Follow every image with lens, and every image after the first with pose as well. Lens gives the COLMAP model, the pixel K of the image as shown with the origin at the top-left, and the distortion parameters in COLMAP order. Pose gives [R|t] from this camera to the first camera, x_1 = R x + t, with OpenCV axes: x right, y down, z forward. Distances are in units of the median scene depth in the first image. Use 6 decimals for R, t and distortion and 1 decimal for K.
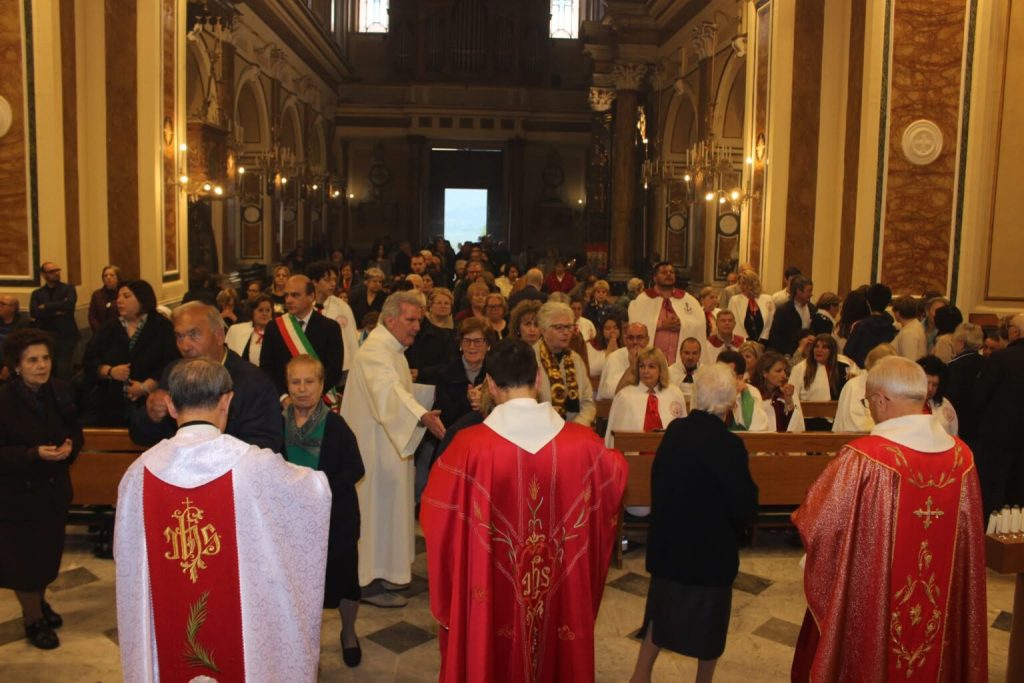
lens RADIAL K [[852.0, 0, 512.0], [0, 852.0, 341.5], [0, 0, 1]] dist [-0.172858, 0.147227]
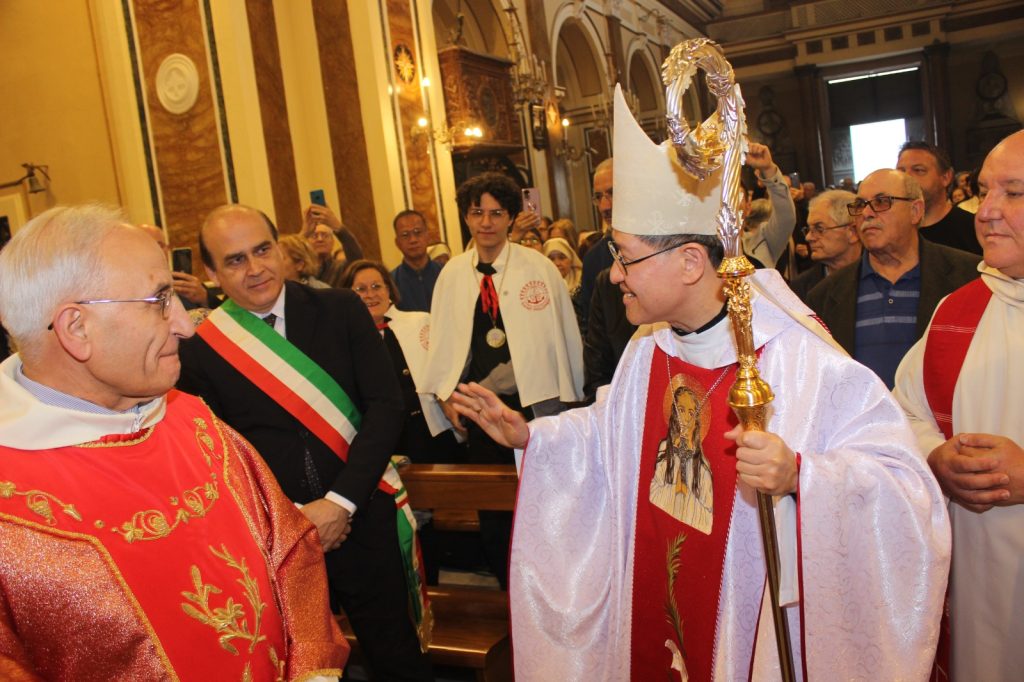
lens RADIAL K [[852.0, 0, 512.0], [0, 852.0, 341.0], [0, 0, 1]] dist [-0.172858, 0.147227]
pose [[0.875288, -0.071119, -0.478344, 0.003588], [0.083607, 0.996487, 0.004833, -0.001084], [0.476320, -0.044223, 0.878159, 0.147242]]
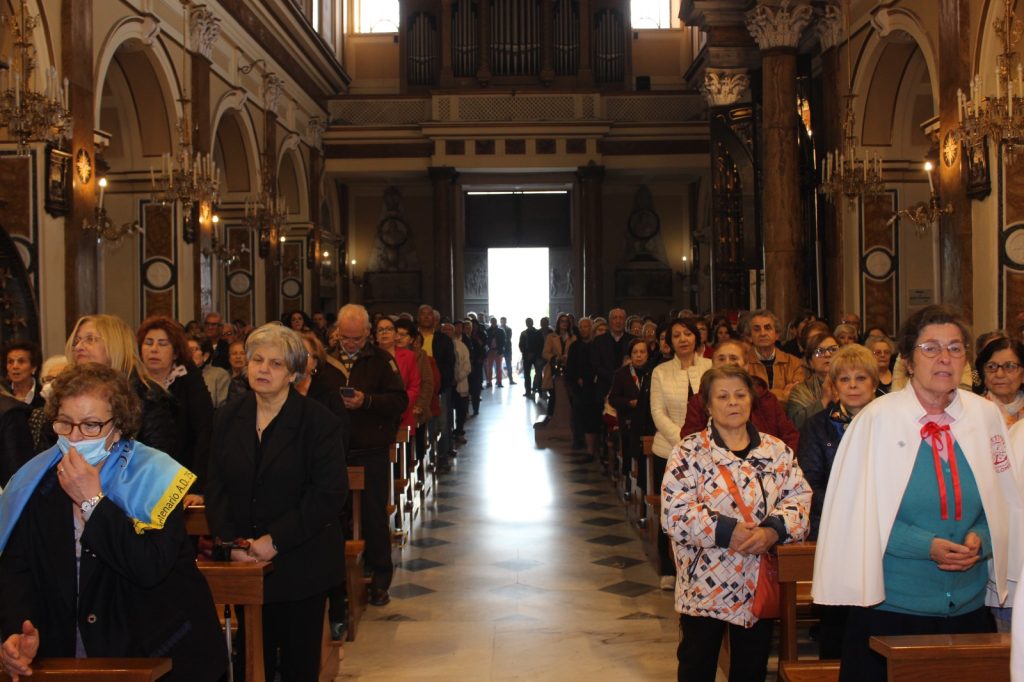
lens RADIAL K [[1018.0, 0, 512.0], [0, 1018.0, 341.0], [0, 0, 1]] dist [-0.126588, 0.006965]
pose [[0.997440, -0.033727, -0.063055, -0.011569], [0.026486, 0.993318, -0.112332, -0.012954], [0.066423, 0.110374, 0.991668, 0.228539]]
